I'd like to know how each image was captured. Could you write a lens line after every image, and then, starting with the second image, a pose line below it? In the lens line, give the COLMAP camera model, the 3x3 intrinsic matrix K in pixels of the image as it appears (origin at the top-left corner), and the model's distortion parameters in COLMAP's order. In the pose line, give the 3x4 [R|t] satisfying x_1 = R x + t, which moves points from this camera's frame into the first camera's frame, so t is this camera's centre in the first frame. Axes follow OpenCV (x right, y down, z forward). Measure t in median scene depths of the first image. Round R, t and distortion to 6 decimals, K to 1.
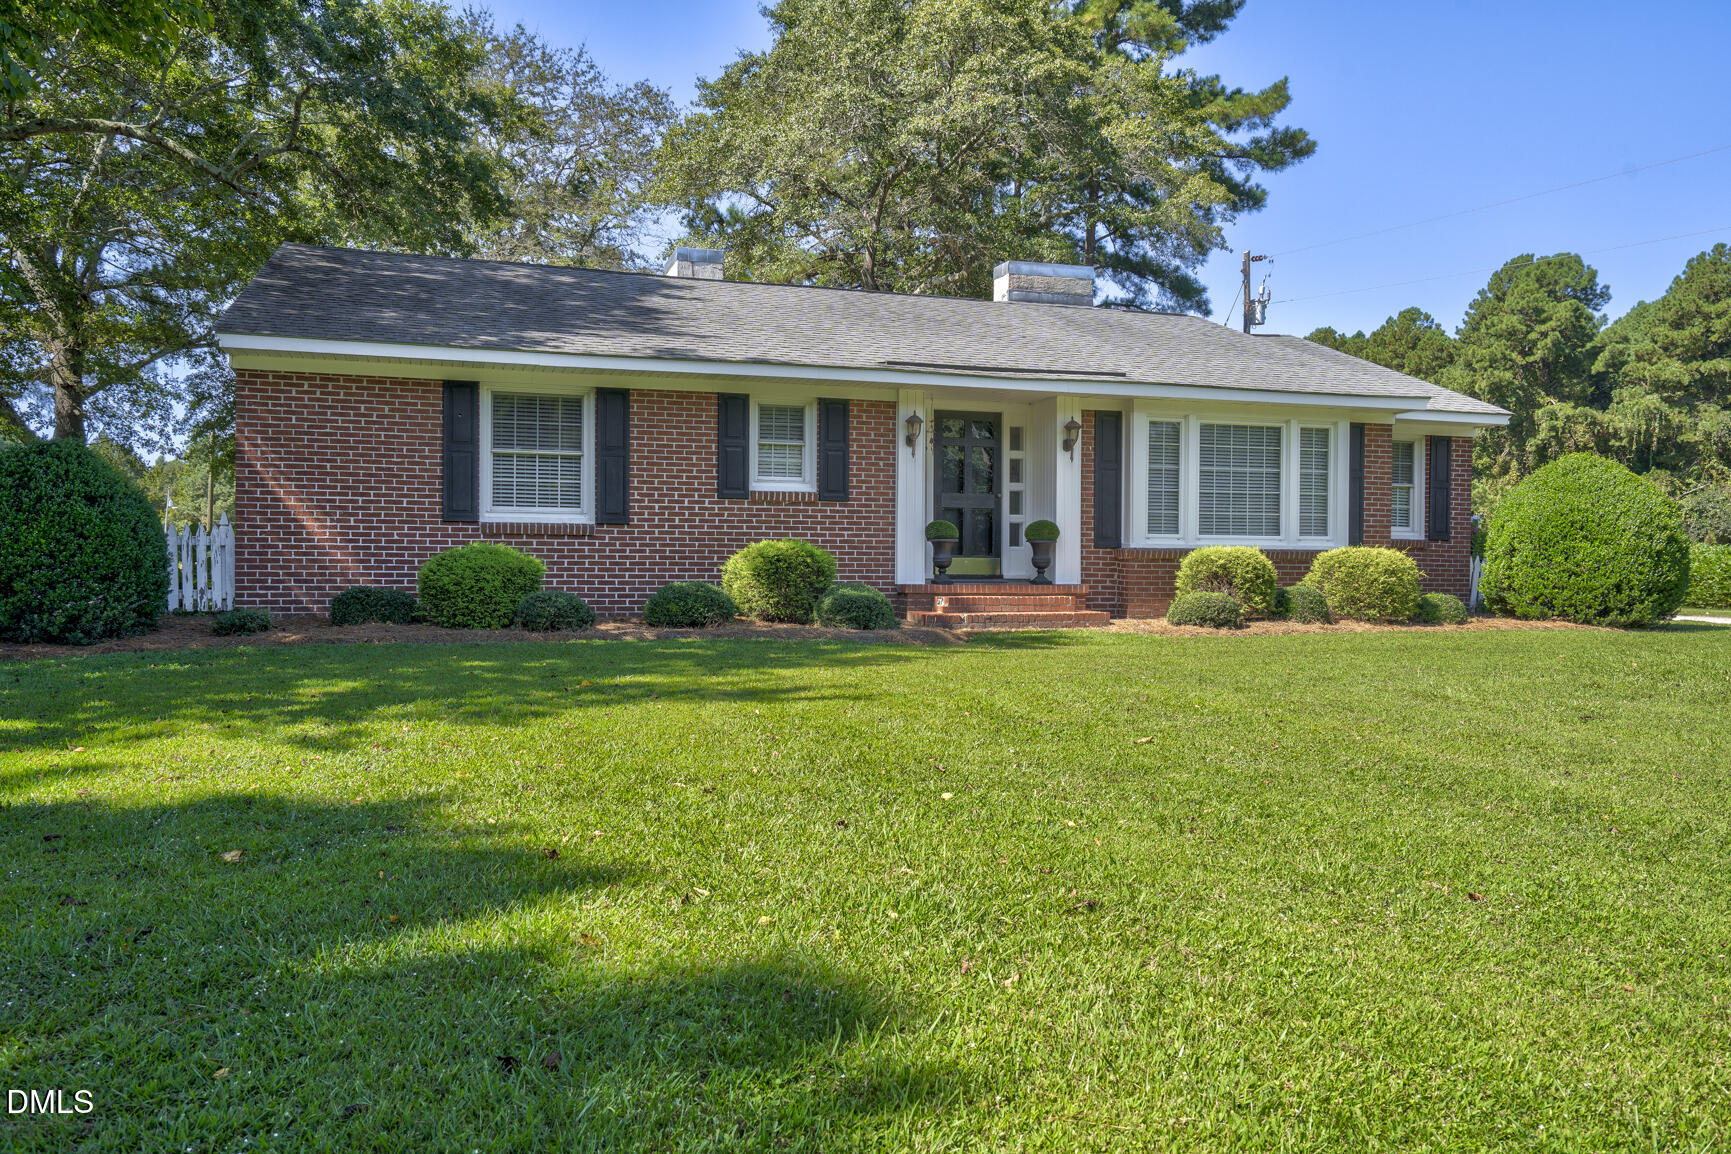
lens RADIAL K [[1362.6, 0, 864.7], [0, 1362.6, 574.0], [0, 0, 1]] dist [0.029673, 0.020205]
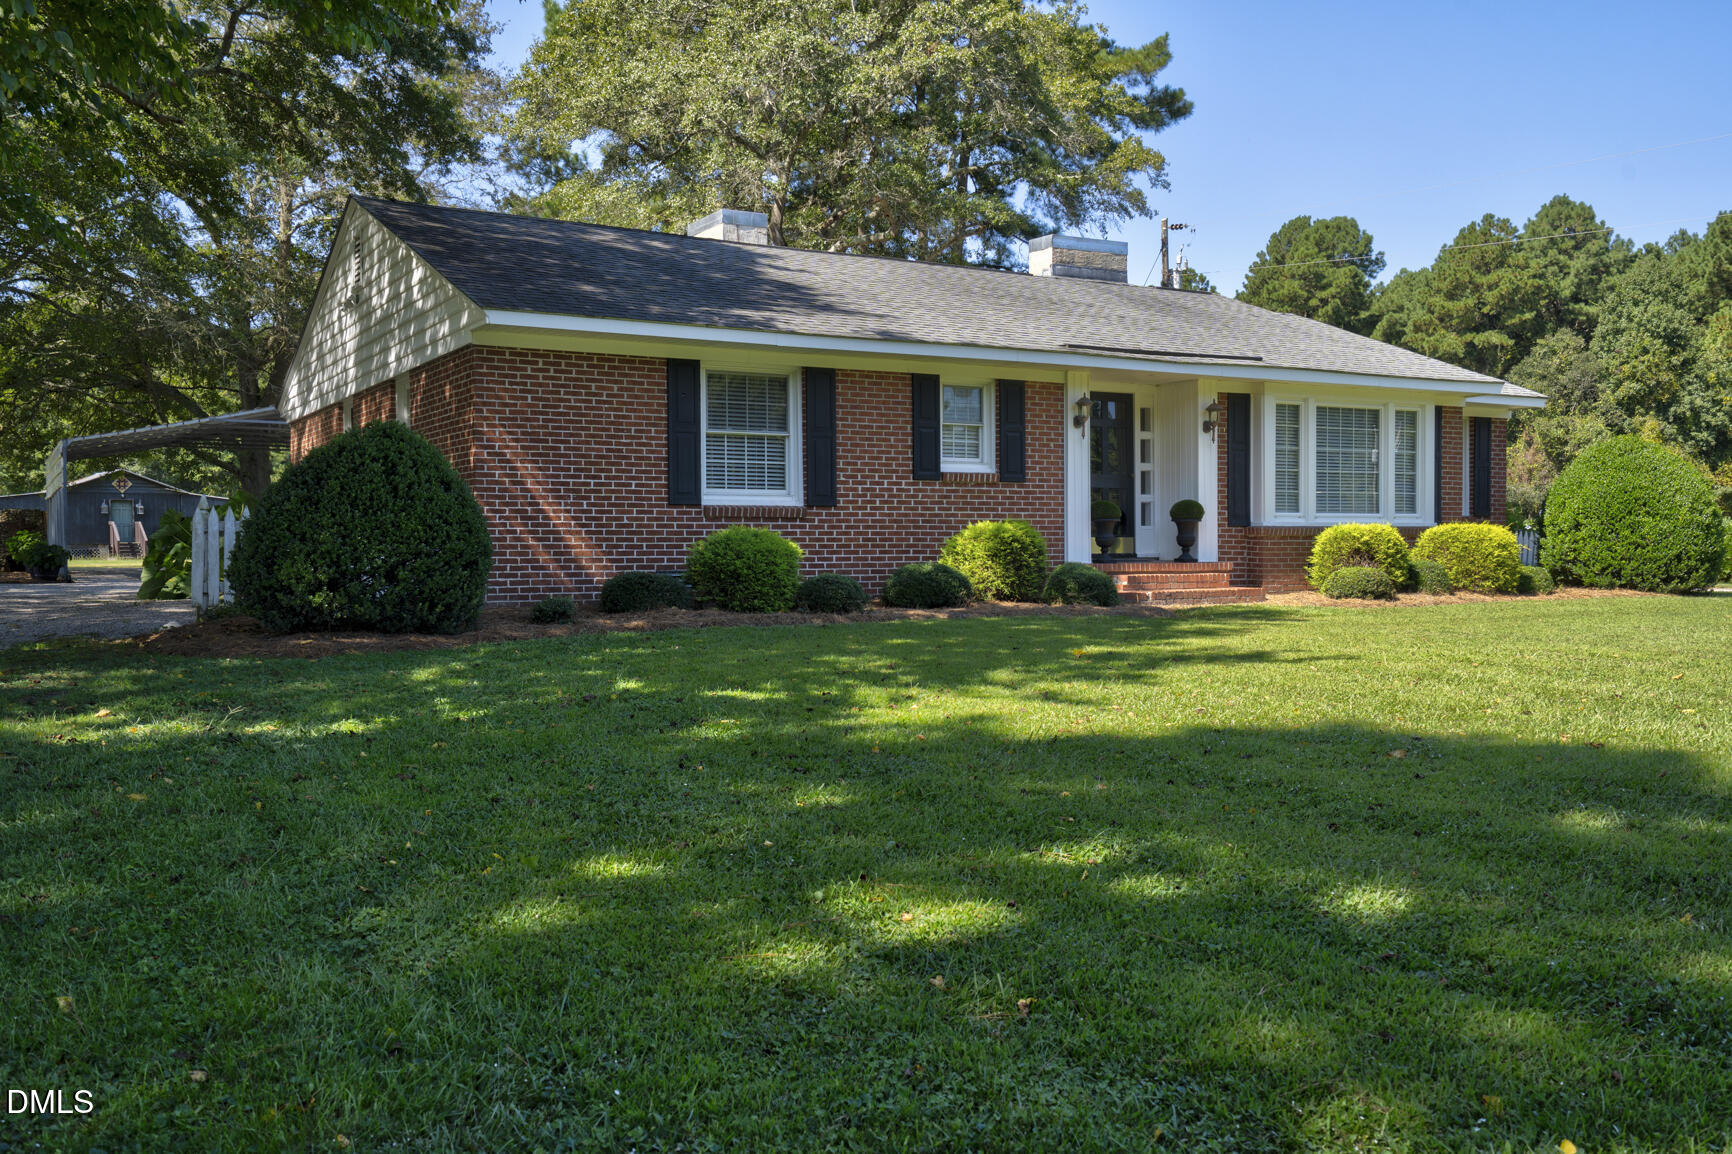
lens RADIAL K [[1585.0, 0, 865.4], [0, 1585.0, 578.2], [0, 0, 1]] dist [0.070523, 0.000000]
pose [[0.974361, -0.015146, 0.224479, -0.381100], [0.012135, 0.999817, 0.014788, -0.000985], [-0.224662, -0.011685, 0.974367, -0.116651]]
